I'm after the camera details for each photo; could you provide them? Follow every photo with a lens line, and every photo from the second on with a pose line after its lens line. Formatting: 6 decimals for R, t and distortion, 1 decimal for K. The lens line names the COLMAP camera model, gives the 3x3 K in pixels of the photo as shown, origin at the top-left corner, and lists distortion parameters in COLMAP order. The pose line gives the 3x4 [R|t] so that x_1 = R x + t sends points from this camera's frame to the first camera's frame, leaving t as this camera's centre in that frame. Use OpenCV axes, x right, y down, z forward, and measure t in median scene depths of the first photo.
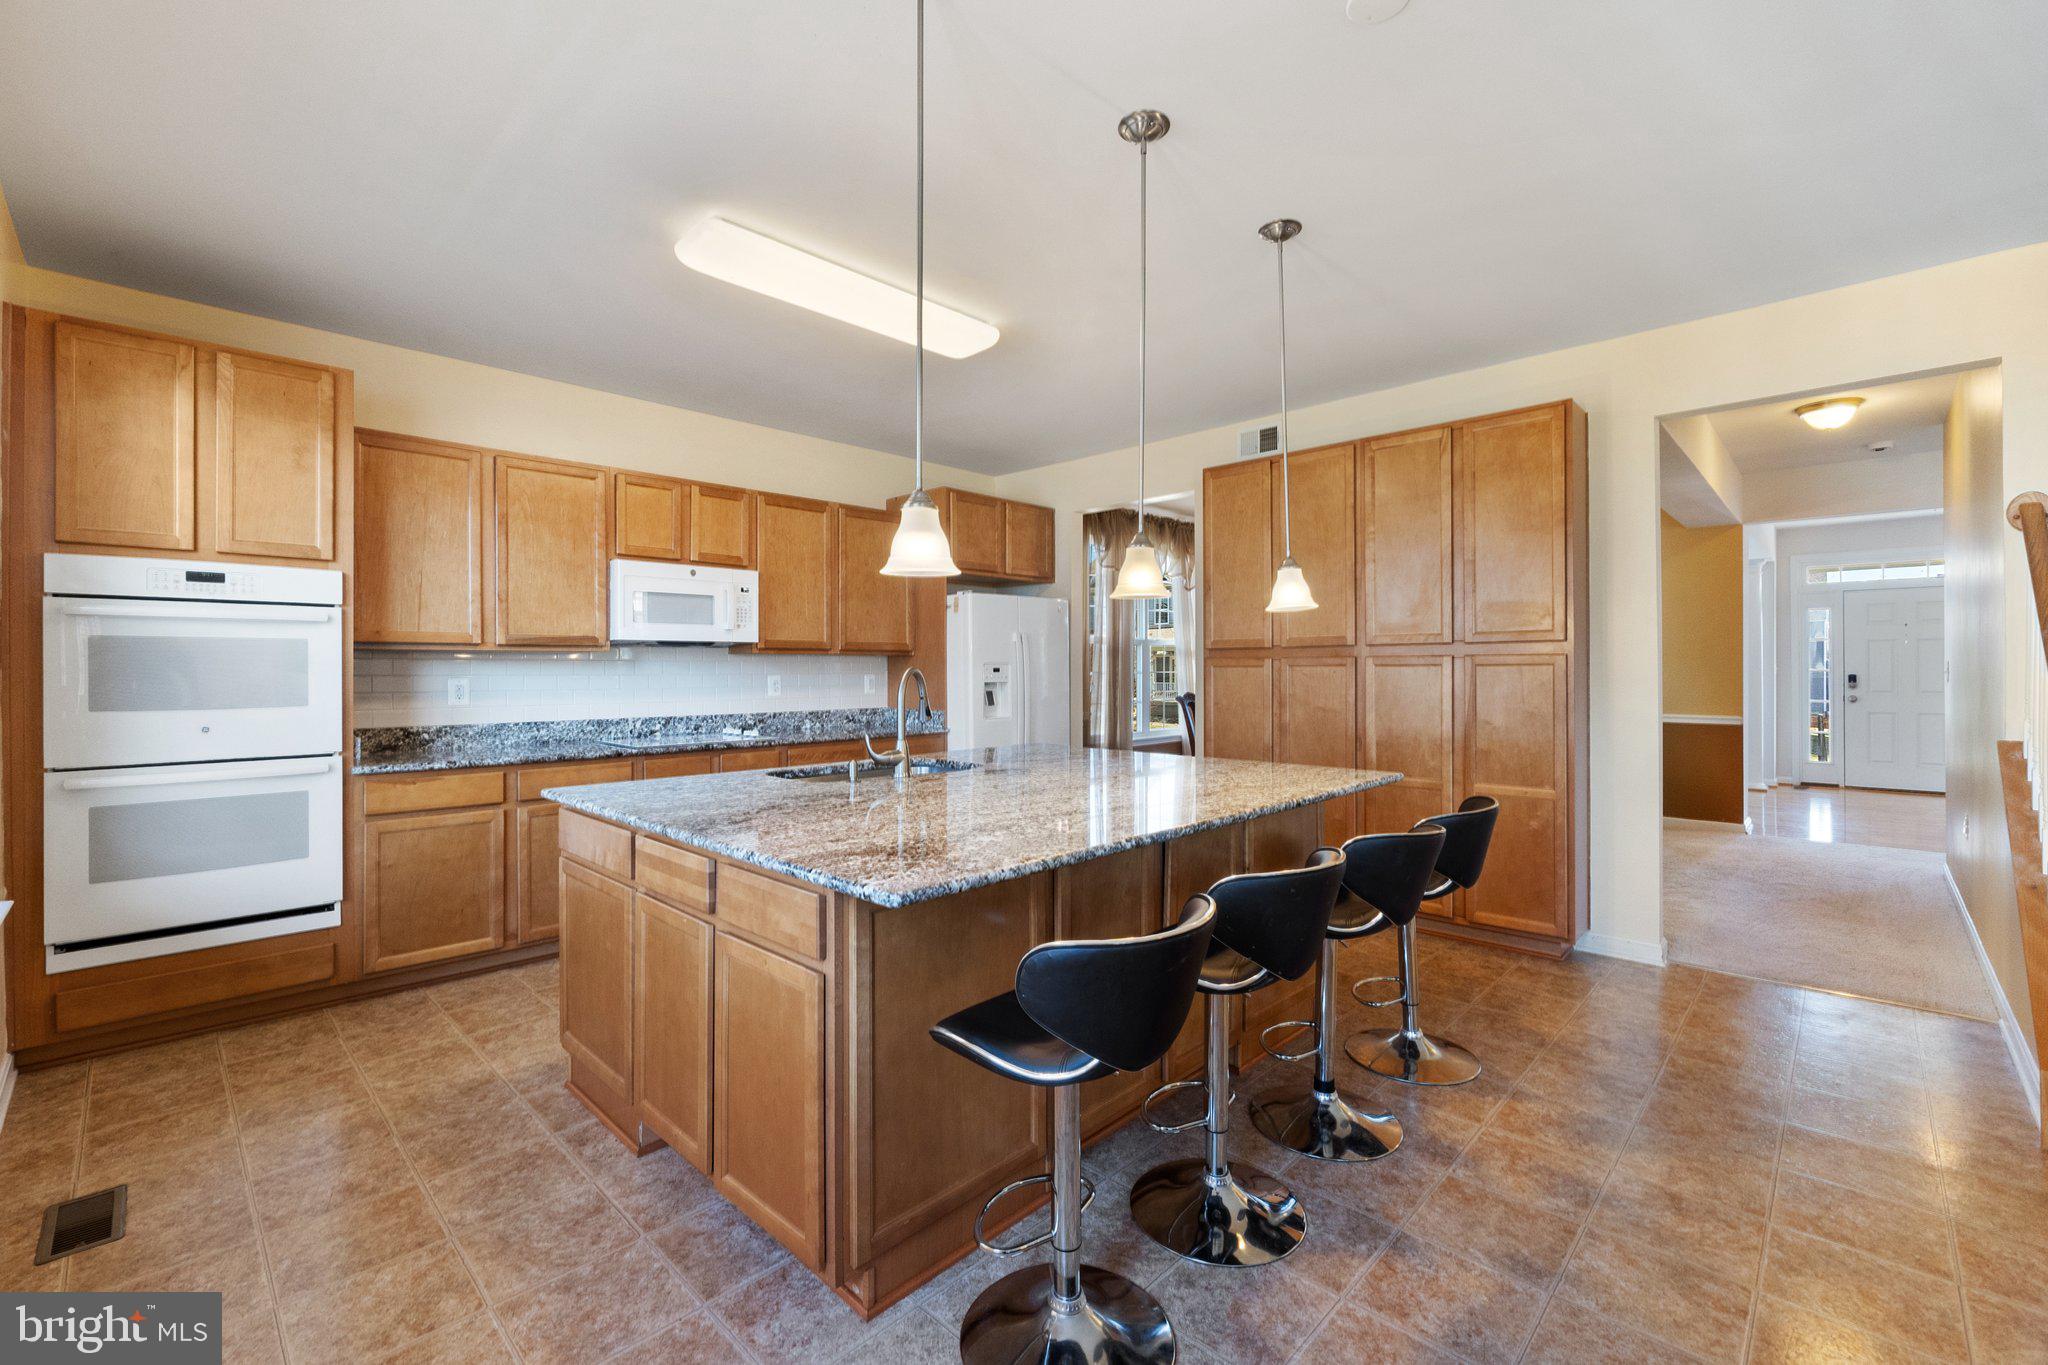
lens RADIAL K [[866.0, 0, 1027.7], [0, 866.0, 670.0], [0, 0, 1]] dist [-0.007261, 0.000901]
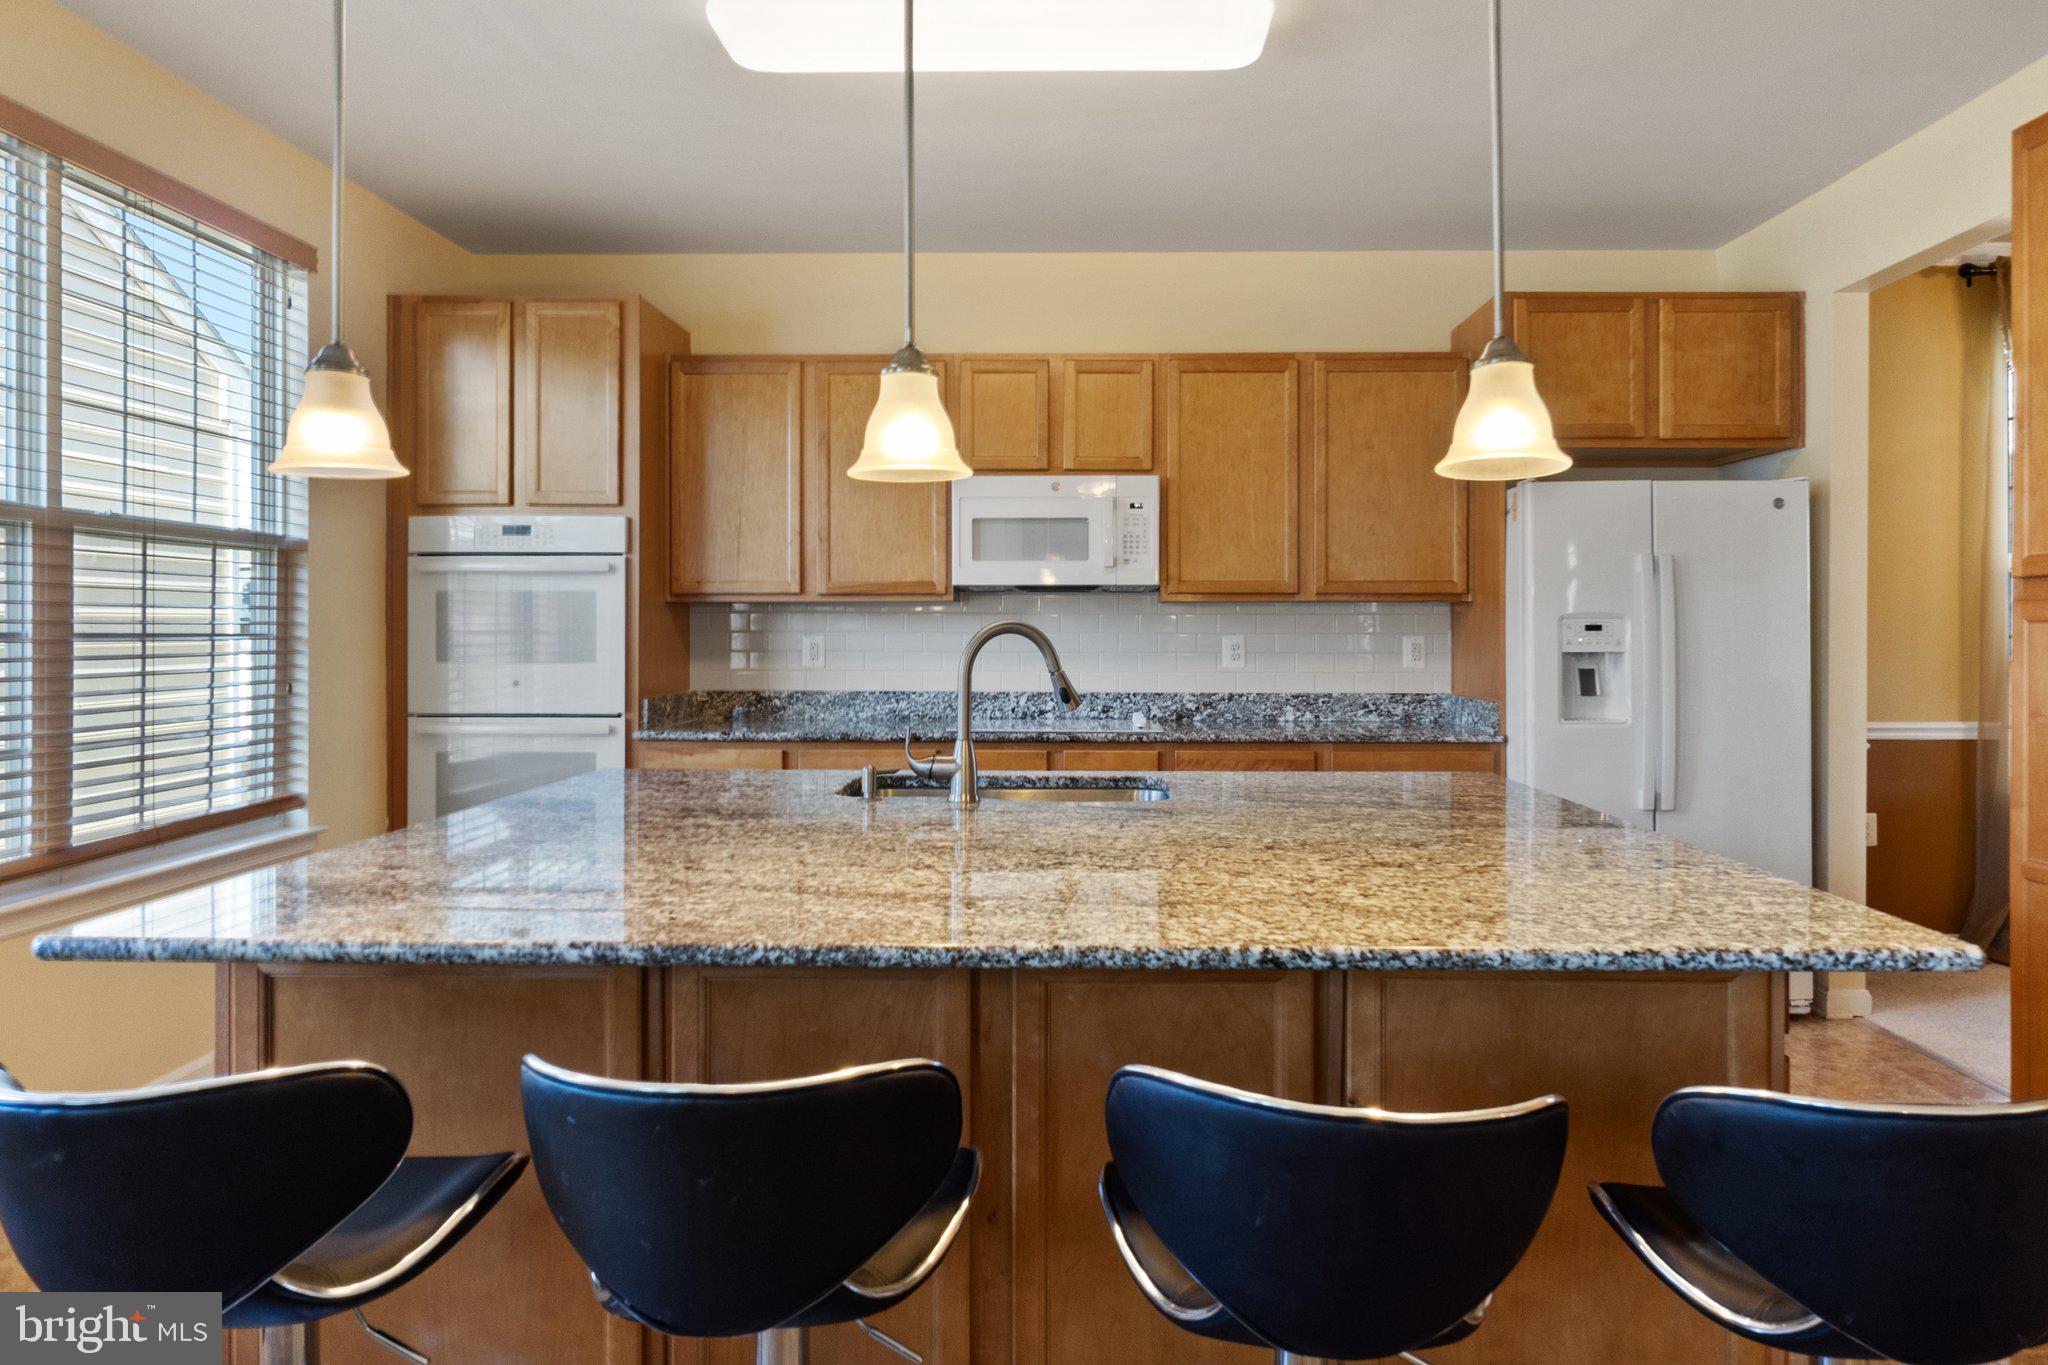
lens RADIAL K [[1249.1, 0, 1074.0], [0, 1249.1, 621.6], [0, 0, 1]] dist [-0.008180, 0.006637]
pose [[0.690614, -0.001044, -0.723223, 0.392492], [-0.004511, 0.999973, -0.005751, 0.002378], [0.723209, 0.007234, 0.690591, 0.343588]]
